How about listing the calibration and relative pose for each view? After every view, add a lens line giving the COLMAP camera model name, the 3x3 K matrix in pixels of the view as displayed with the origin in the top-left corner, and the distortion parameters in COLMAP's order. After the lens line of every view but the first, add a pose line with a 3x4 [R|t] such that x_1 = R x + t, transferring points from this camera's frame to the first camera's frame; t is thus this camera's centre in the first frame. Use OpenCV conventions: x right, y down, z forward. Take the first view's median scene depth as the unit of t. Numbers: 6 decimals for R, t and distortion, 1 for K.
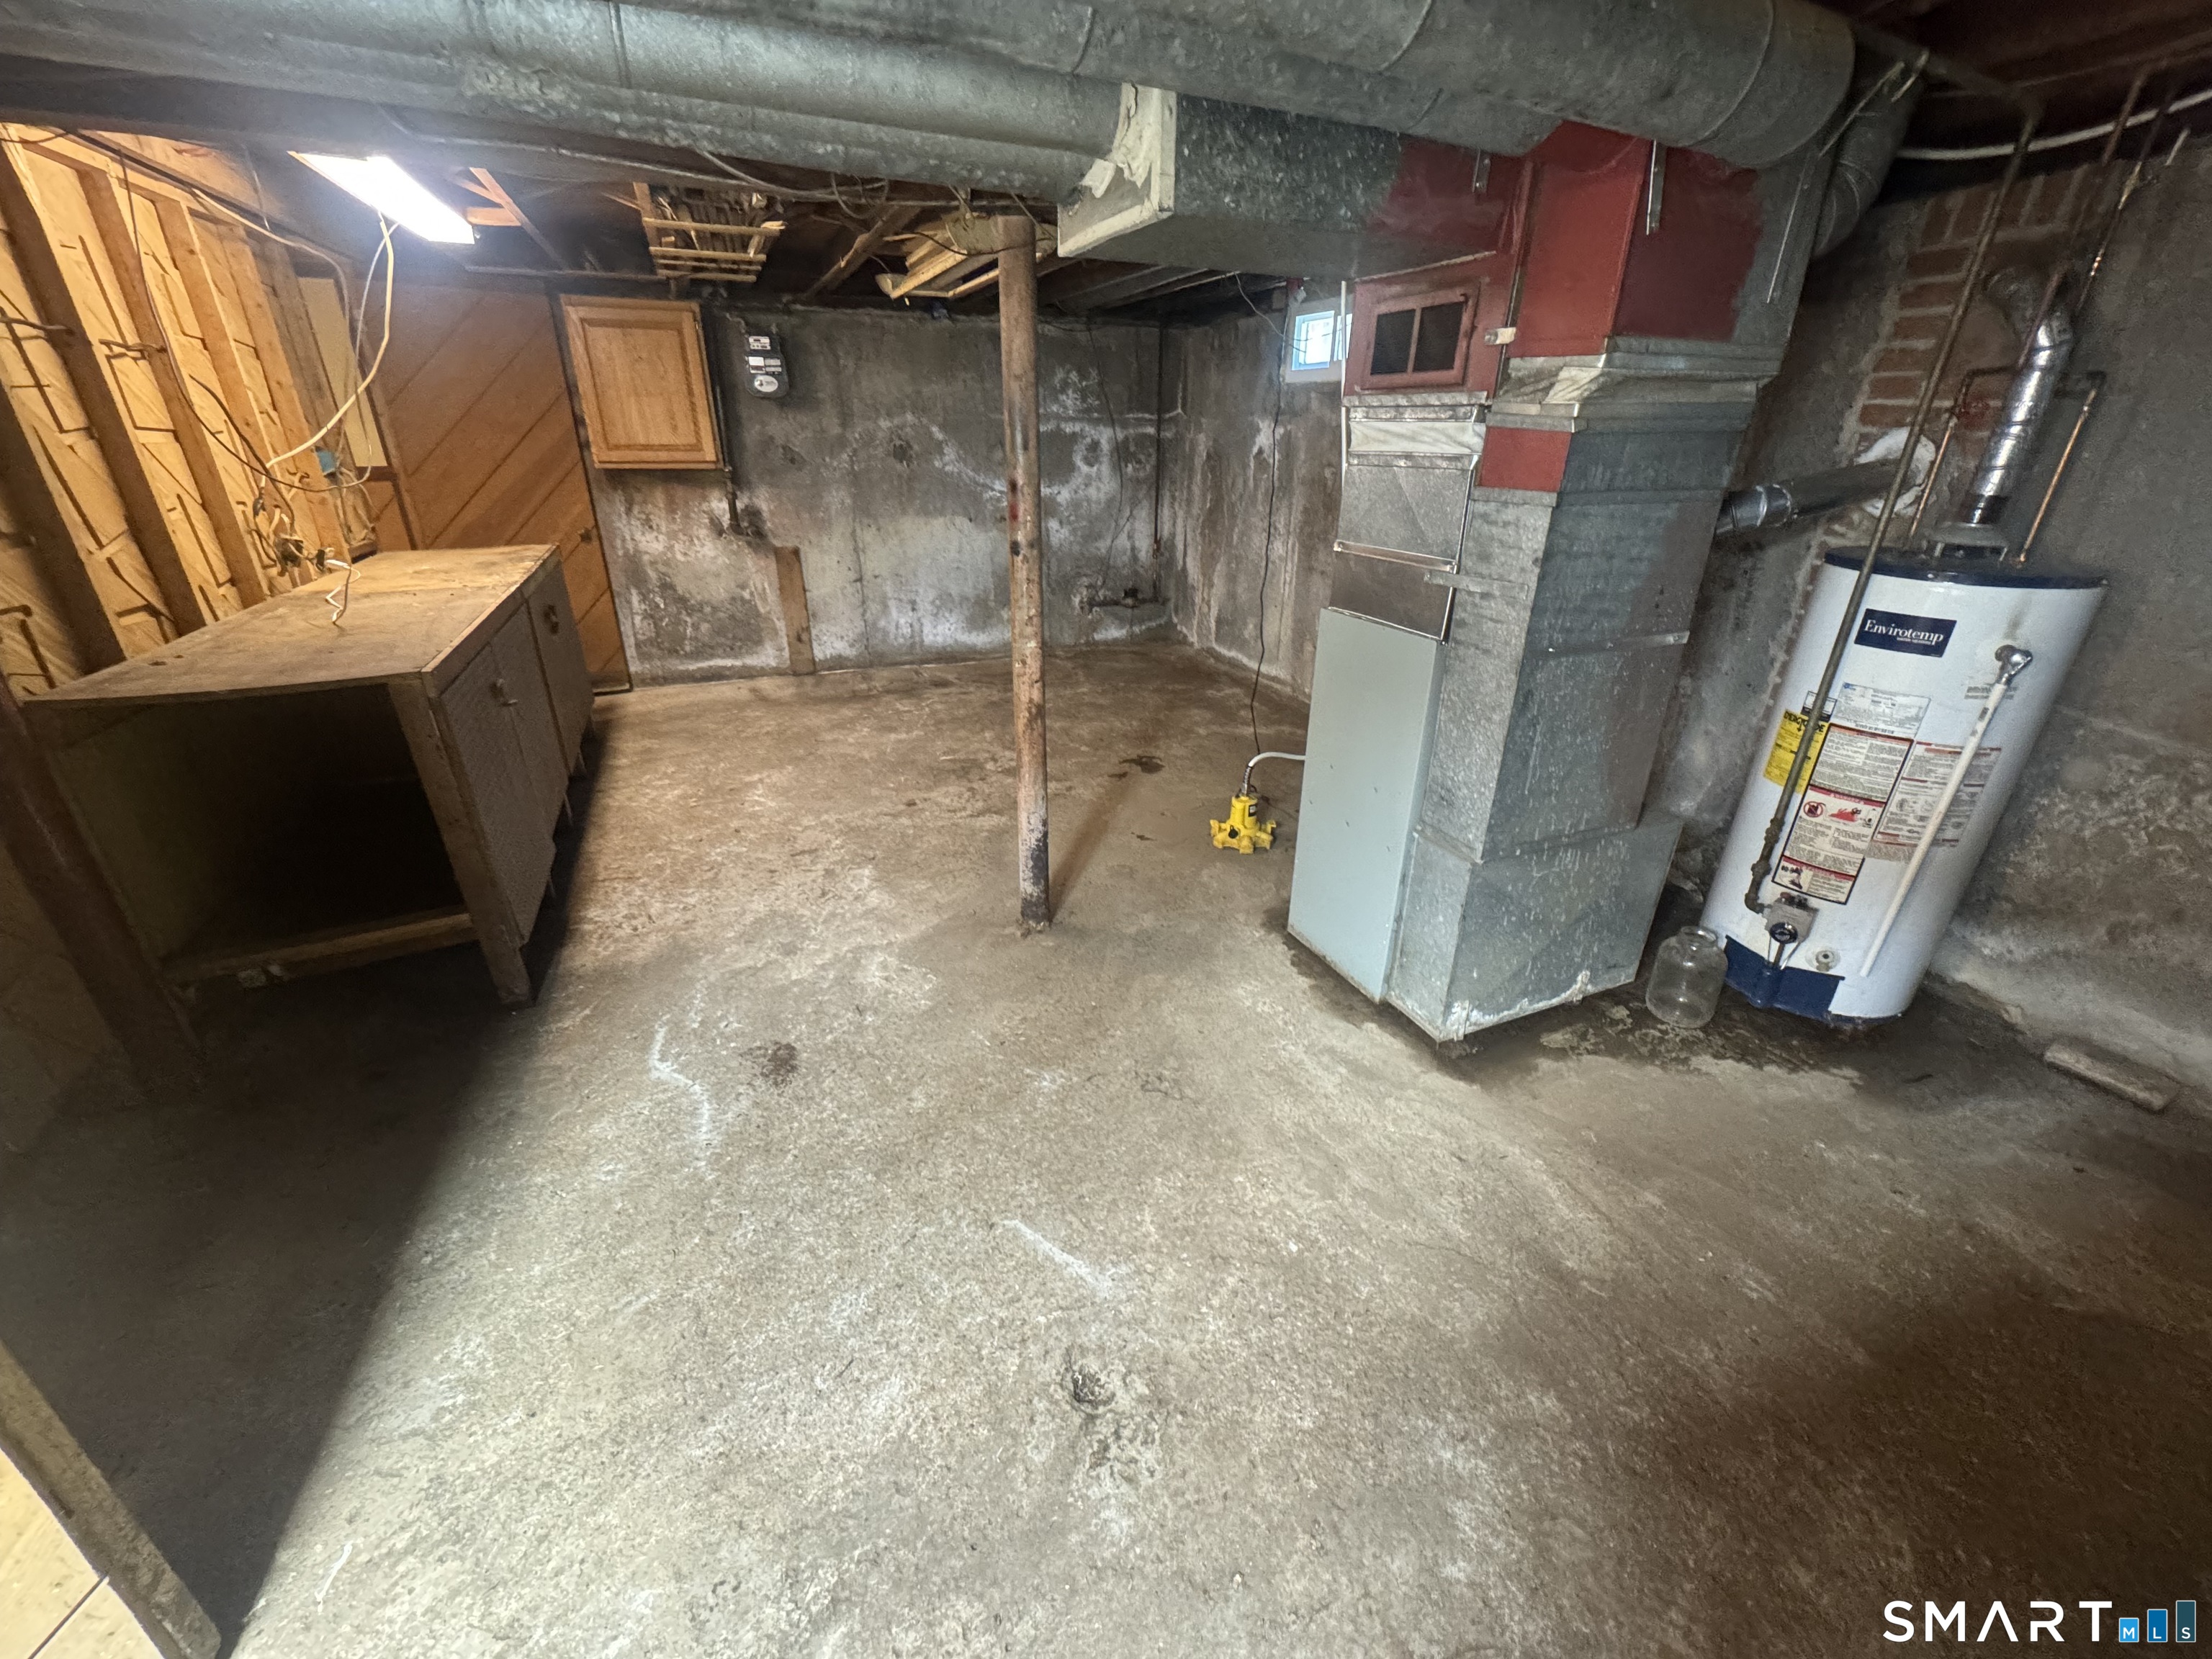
lens RADIAL K [[884.0, 0, 1110.7], [0, 884.0, 824.0], [0, 0, 1]] dist [-0.004000, 0.000200]
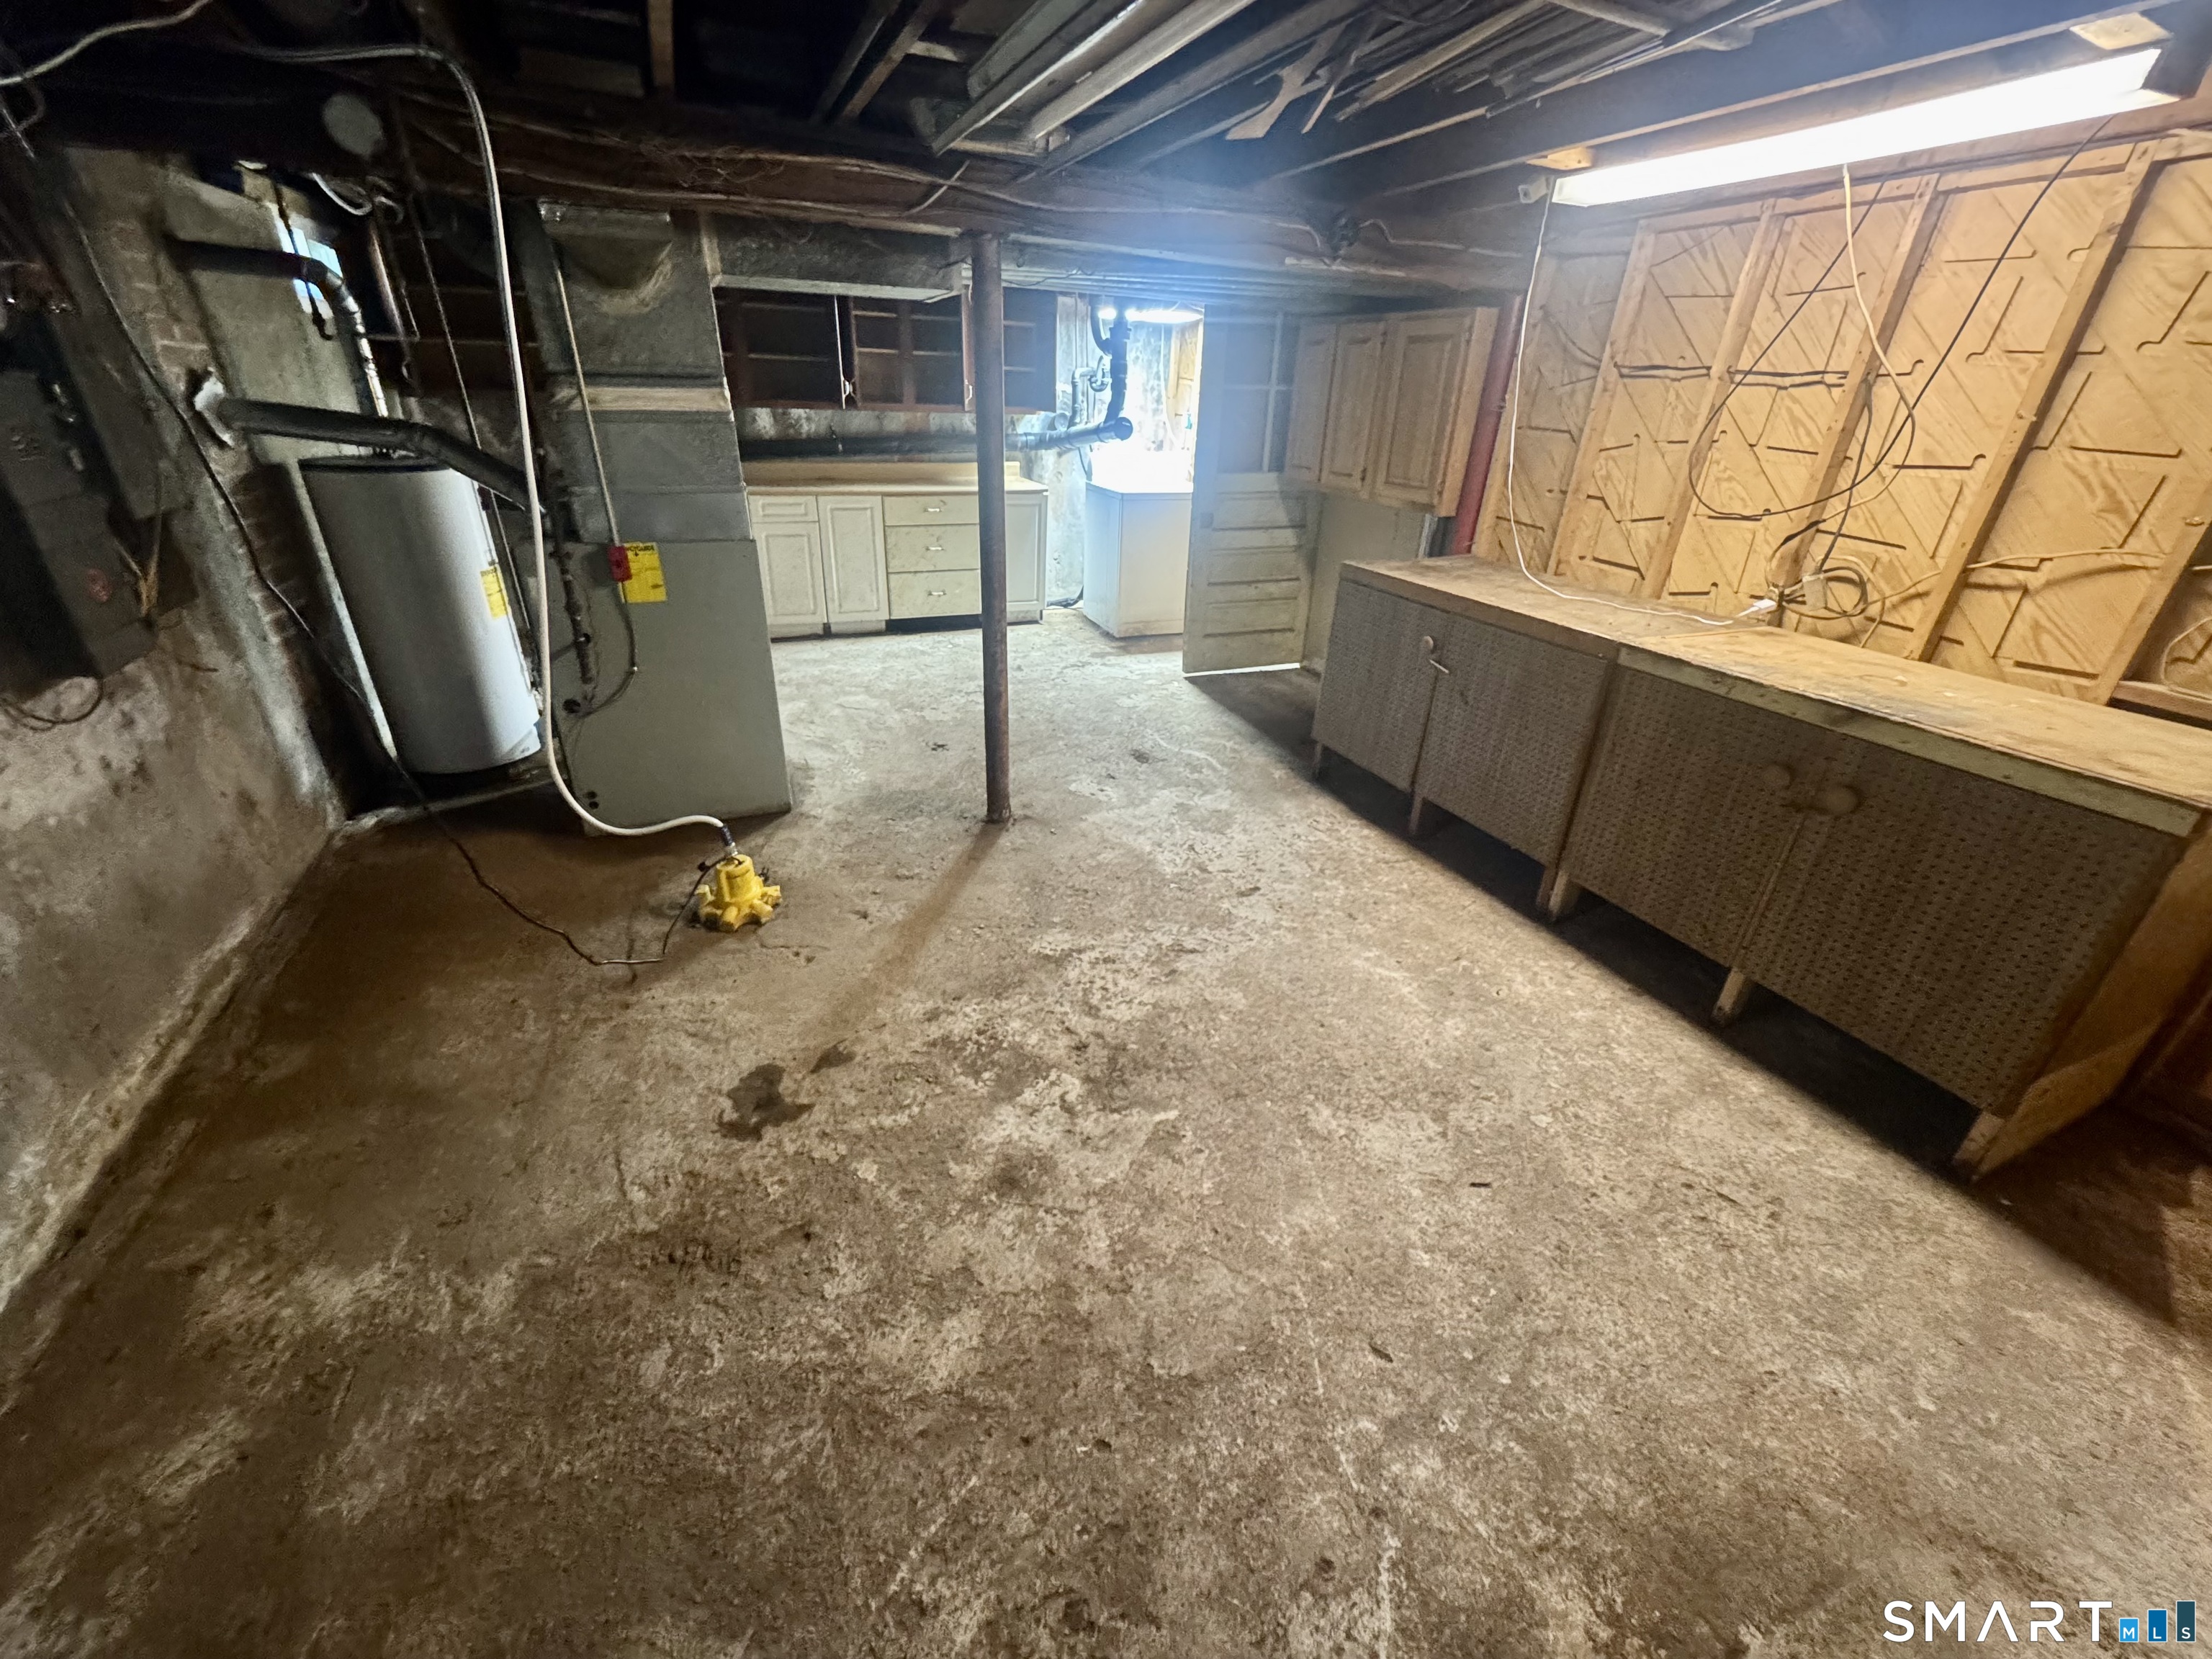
lens RADIAL K [[884.0, 0, 1108.2], [0, 884.0, 835.2], [0, 0, 1]] dist [-0.004000, 0.000200]
pose [[-0.998932, -0.037004, -0.027684, -0.154783], [-0.044745, 0.624569, 0.779687, -0.634321], [-0.011561, 0.780093, -0.625557, 1.361811]]
